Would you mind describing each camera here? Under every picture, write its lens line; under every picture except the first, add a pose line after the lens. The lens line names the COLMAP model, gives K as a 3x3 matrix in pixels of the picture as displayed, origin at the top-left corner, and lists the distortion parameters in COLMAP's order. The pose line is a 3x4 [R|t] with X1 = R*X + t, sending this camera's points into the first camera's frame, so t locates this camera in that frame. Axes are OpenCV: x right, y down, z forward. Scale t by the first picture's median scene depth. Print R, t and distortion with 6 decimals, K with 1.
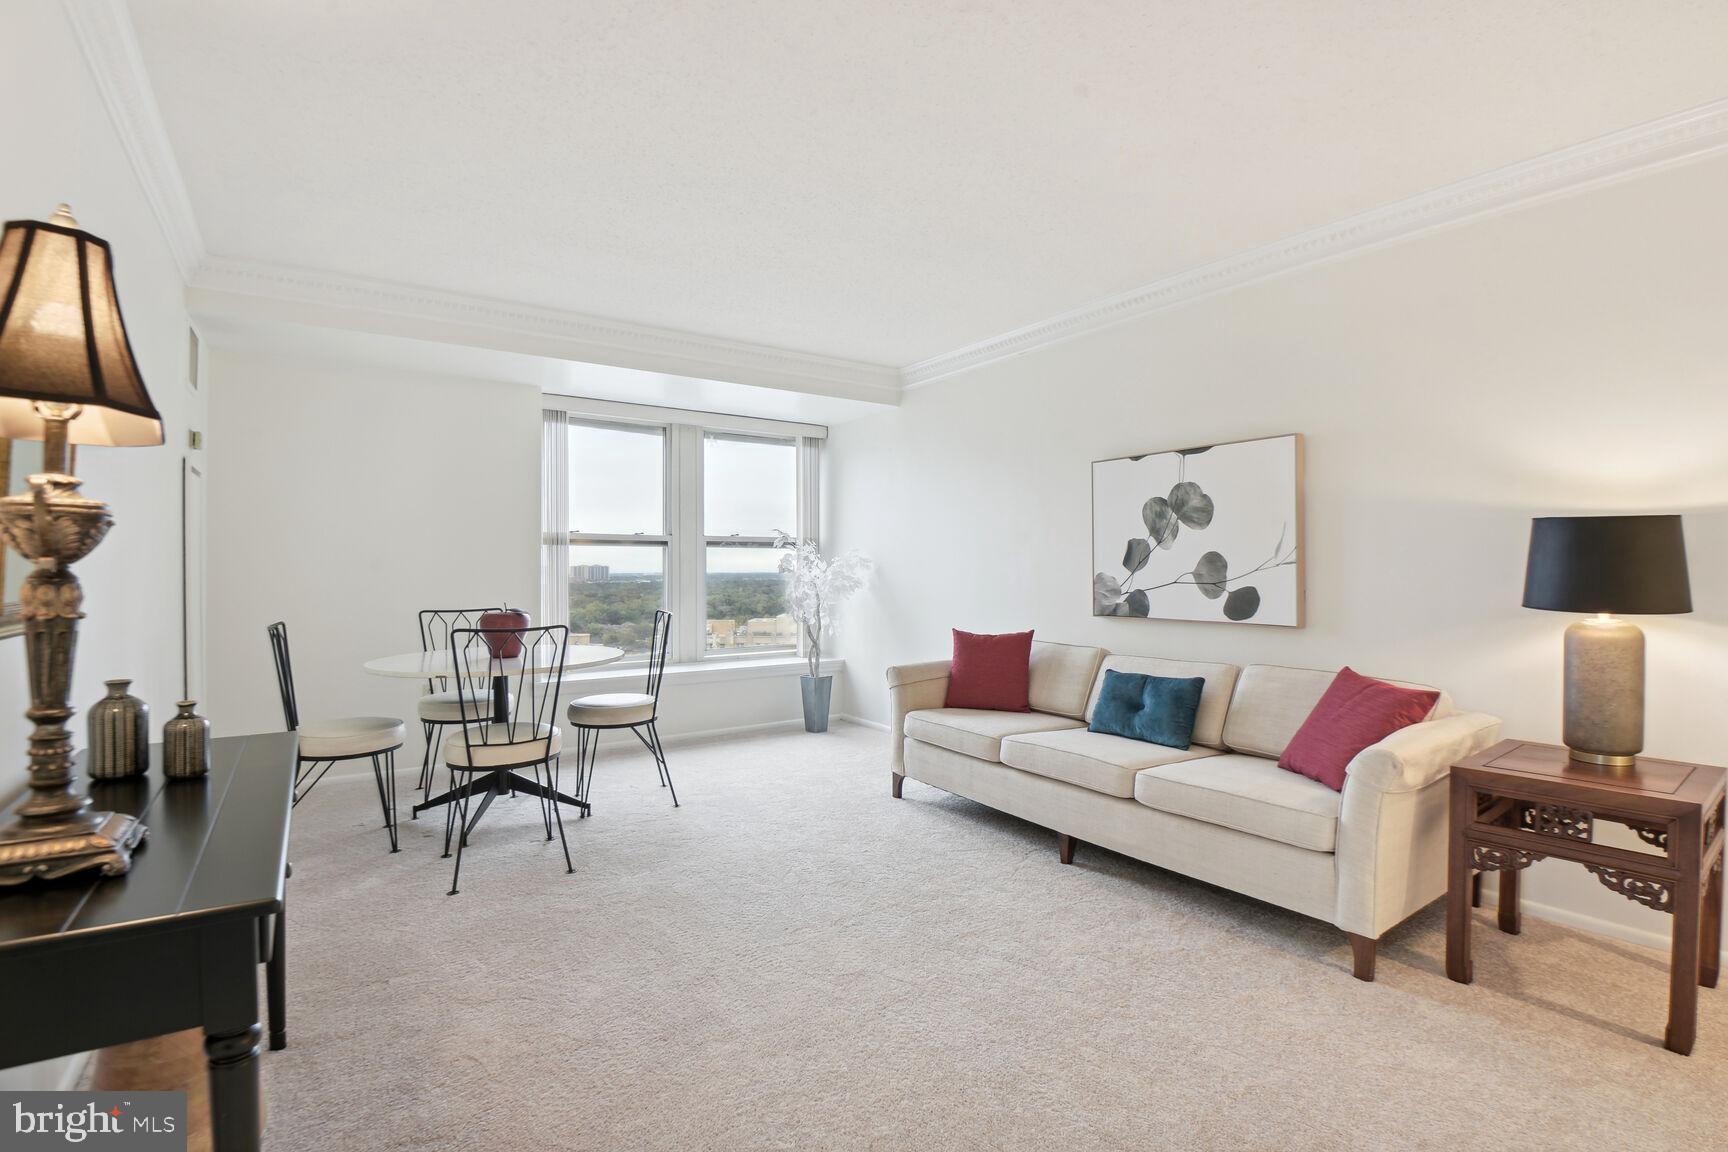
lens RADIAL K [[799.1, 0, 869.9], [0, 799.1, 573.7], [0, 0, 1]] dist [-0.003739, -0.011041]
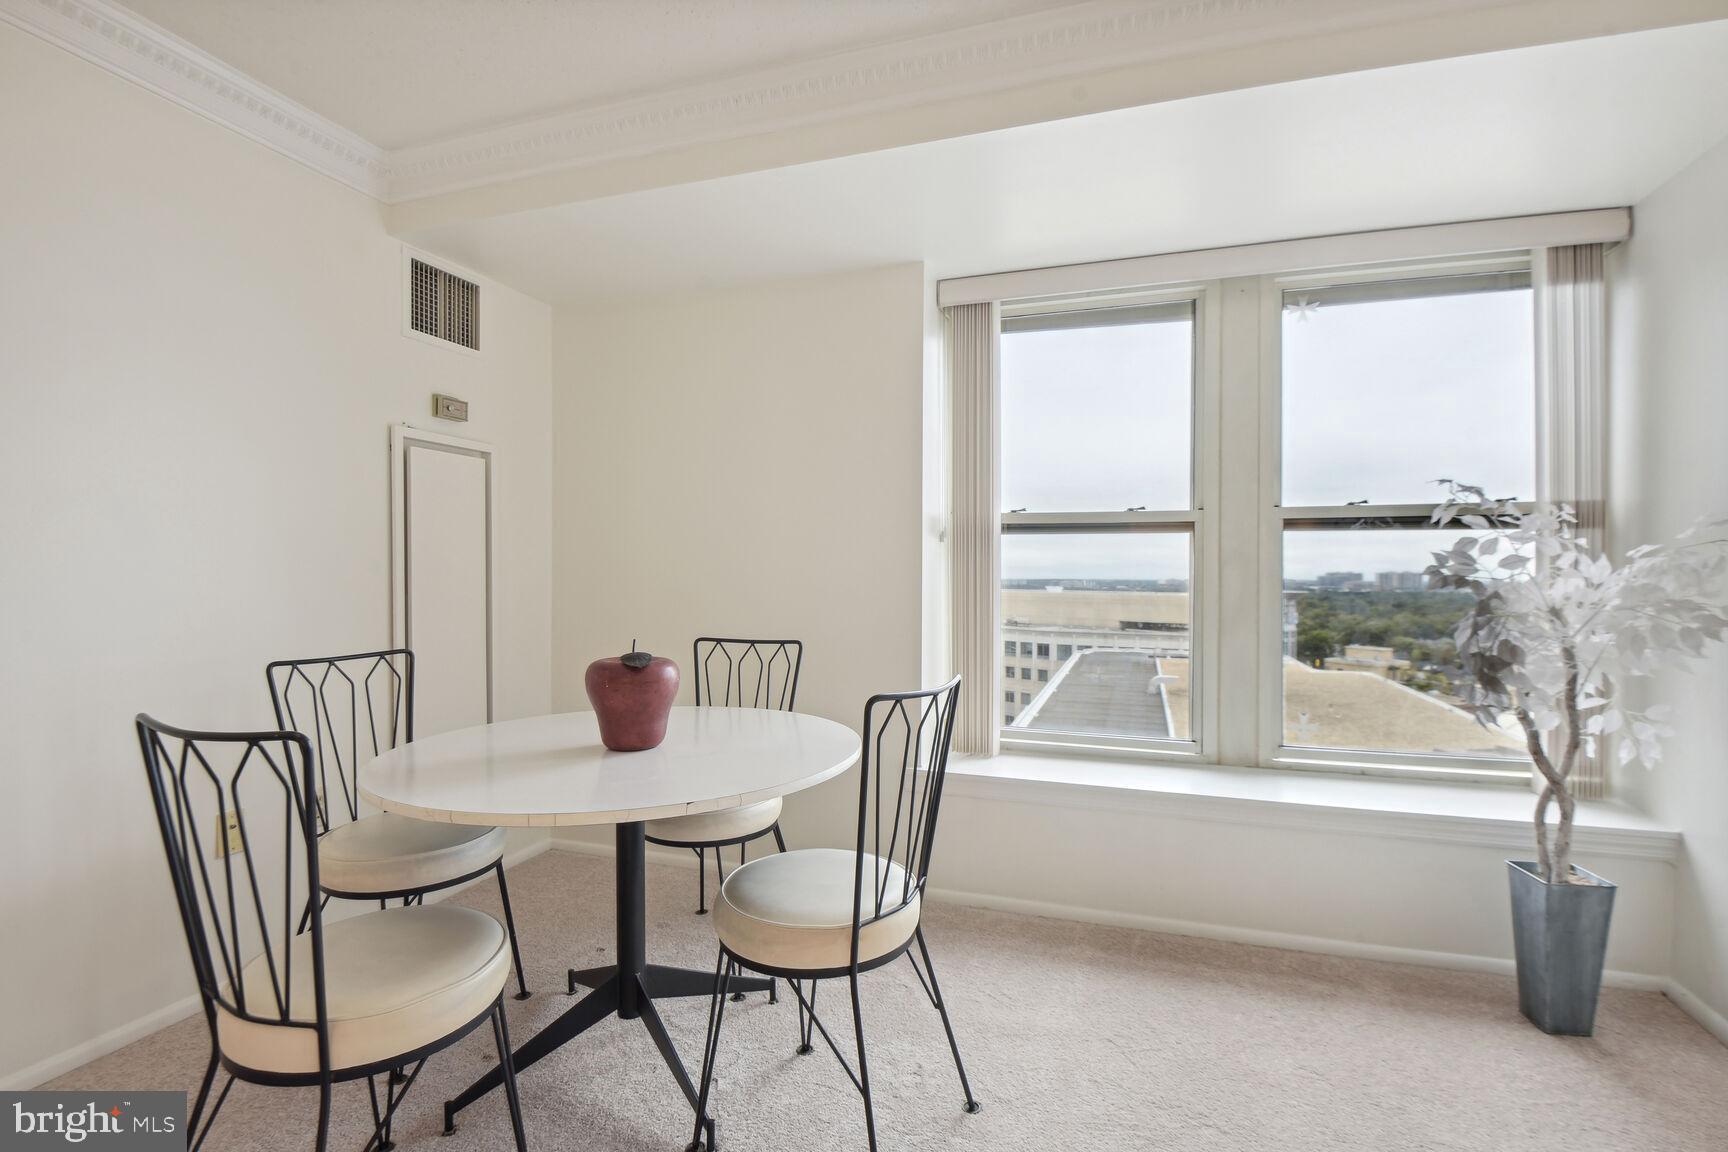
lens RADIAL K [[799.1, 0, 864.0], [0, 799.1, 572.8], [0, 0, 1]] dist [-0.003739, -0.011041]
pose [[0.621630, 0.005391, -0.783293, 0.015852], [-0.010361, 0.999945, -0.001341, -0.004971], [0.783243, 0.008949, 0.621652, 0.527574]]
